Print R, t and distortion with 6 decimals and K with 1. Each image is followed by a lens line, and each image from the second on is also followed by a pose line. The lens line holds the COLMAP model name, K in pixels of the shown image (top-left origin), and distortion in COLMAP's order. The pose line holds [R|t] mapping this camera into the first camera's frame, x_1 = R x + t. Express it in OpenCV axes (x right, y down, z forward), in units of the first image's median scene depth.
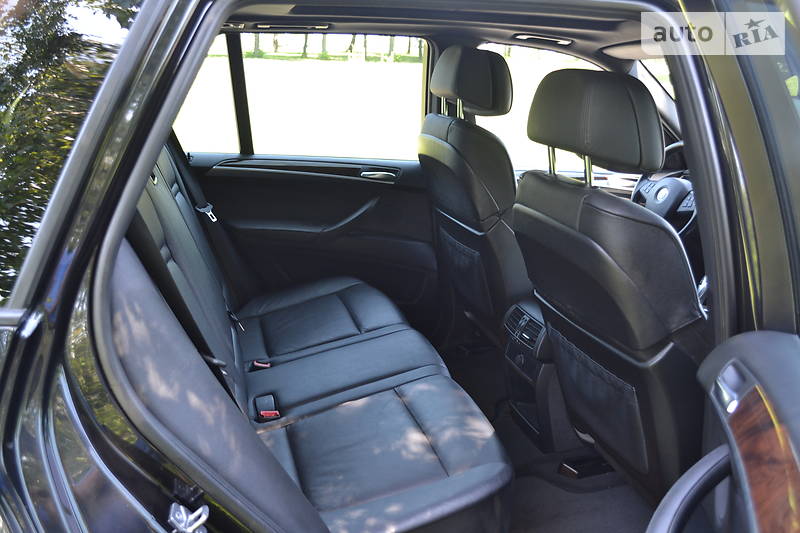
lens RADIAL K [[739.0, 0, 400.2], [0, 739.0, 263.1], [0, 0, 1]] dist [-0.070454, 0.000000]
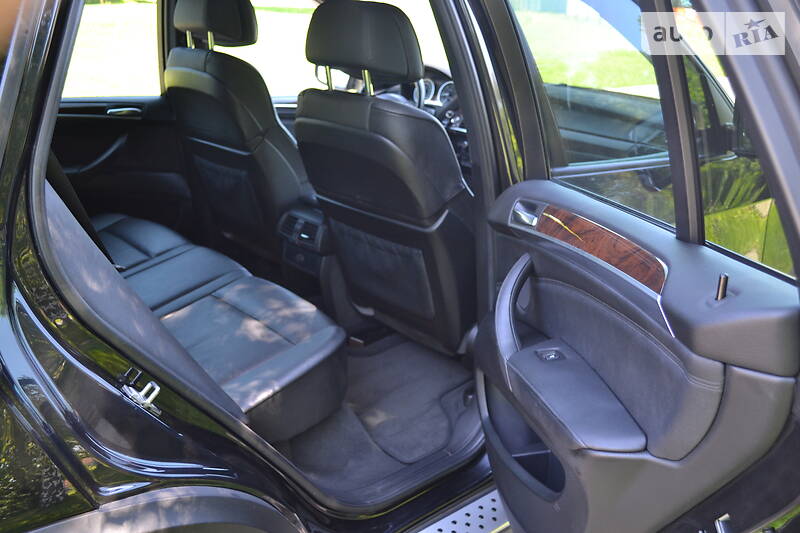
lens RADIAL K [[739.0, 0, 399.1], [0, 739.0, 268.6], [0, 0, 1]] dist [-0.070454, 0.000000]
pose [[0.884398, -0.154932, 0.440269, -0.215338], [0.121116, 0.987166, 0.104092, 0.046035], [-0.450745, -0.038734, 0.891812, -0.102931]]
